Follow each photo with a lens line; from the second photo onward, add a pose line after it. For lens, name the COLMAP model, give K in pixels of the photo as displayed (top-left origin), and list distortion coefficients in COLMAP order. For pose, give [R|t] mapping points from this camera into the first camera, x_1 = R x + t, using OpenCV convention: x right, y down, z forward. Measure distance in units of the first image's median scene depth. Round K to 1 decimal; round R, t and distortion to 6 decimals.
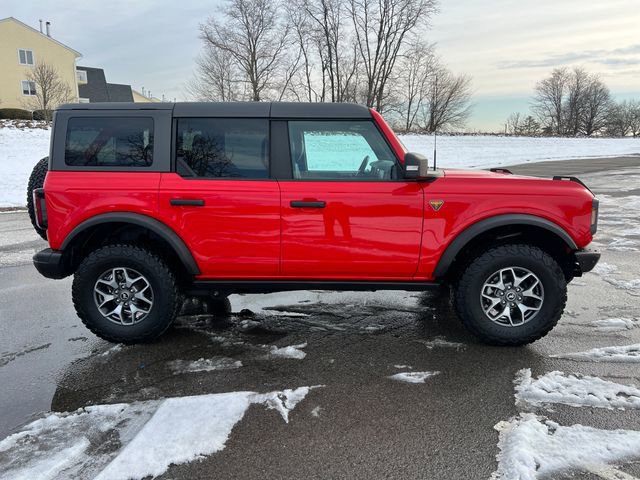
lens RADIAL K [[488.3, 0, 320.0], [0, 488.3, 240.0], [0, 0, 1]] dist [-0.005406, -0.004708]
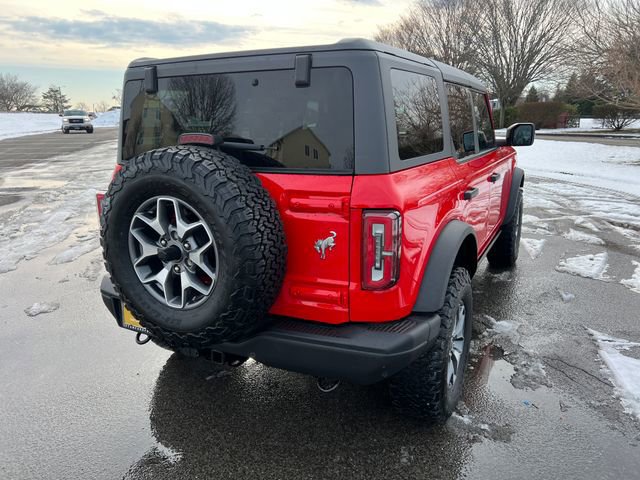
lens RADIAL K [[483.1, 0, 320.0], [0, 483.1, 240.0], [0, 0, 1]] dist [0.054761, -0.057933]
pose [[0.429818, -0.224690, 0.874512, -0.091957], [0.182088, 0.970213, 0.159784, -0.014842], [-0.884364, 0.090560, 0.457928, 0.073400]]
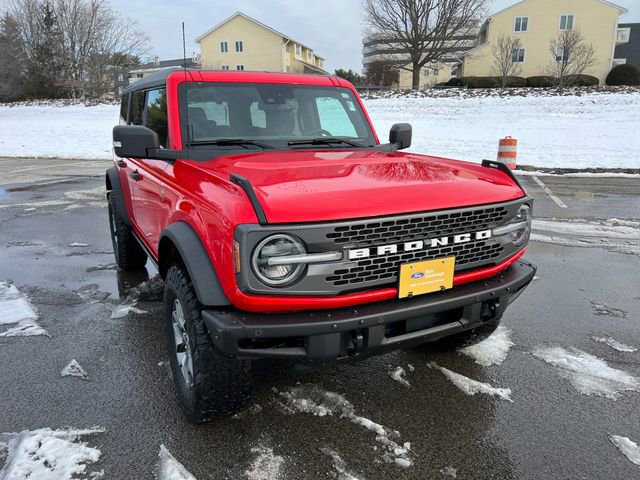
lens RADIAL K [[482.6, 0, 318.3], [0, 482.6, 239.9], [0, 0, 1]] dist [0.058658, -0.062192]
pose [[0.495038, 0.216491, -0.841468, 0.088034], [-0.160648, 0.974570, 0.156225, -0.013858], [0.853891, 0.057843, 0.517228, 0.068170]]
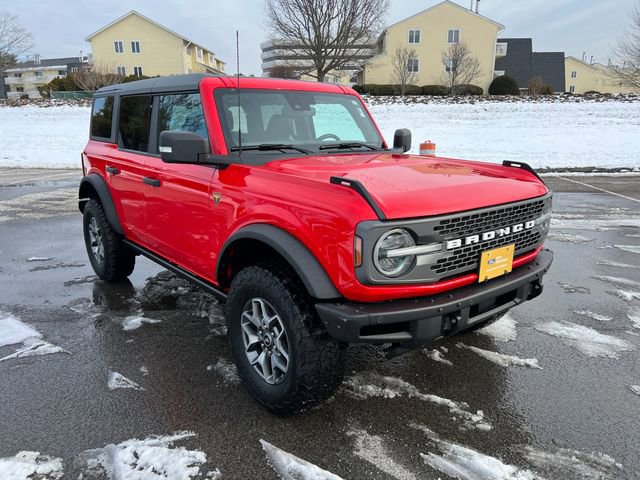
lens RADIAL K [[483.1, 0, 320.0], [0, 483.1, 240.0], [0, 0, 1]] dist [0.054761, -0.057933]
pose [[0.661267, 0.182688, -0.727565, 0.079709], [-0.142947, 0.982807, 0.116858, -0.010423], [0.736404, 0.026729, 0.676013, 0.049329]]
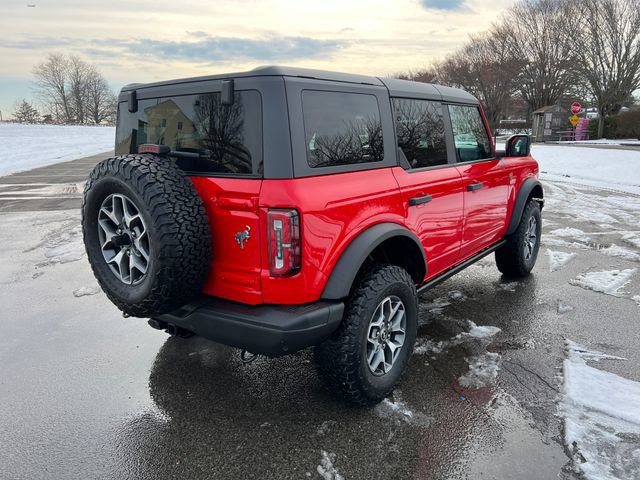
lens RADIAL K [[483.1, 0, 320.0], [0, 483.1, 240.0], [0, 0, 1]] dist [0.054761, -0.057933]
pose [[0.587558, -0.187622, 0.787130, -0.089870], [0.169743, 0.979683, 0.106813, -0.011027], [-0.791178, 0.070851, 0.607468, 0.053681]]
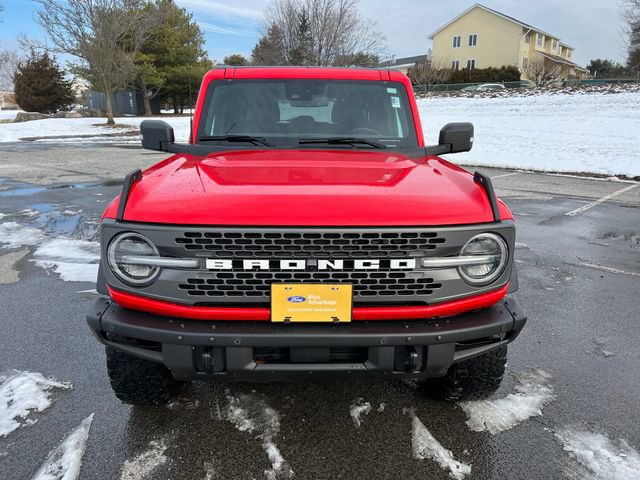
lens RADIAL K [[483.1, 0, 320.0], [0, 483.1, 240.0], [0, 0, 1]] dist [0.054761, -0.057933]
pose [[0.061527, 0.257310, -0.964368, 0.092071], [-0.192839, 0.951059, 0.241455, -0.019935], [0.979300, 0.171111, 0.108135, 0.099478]]
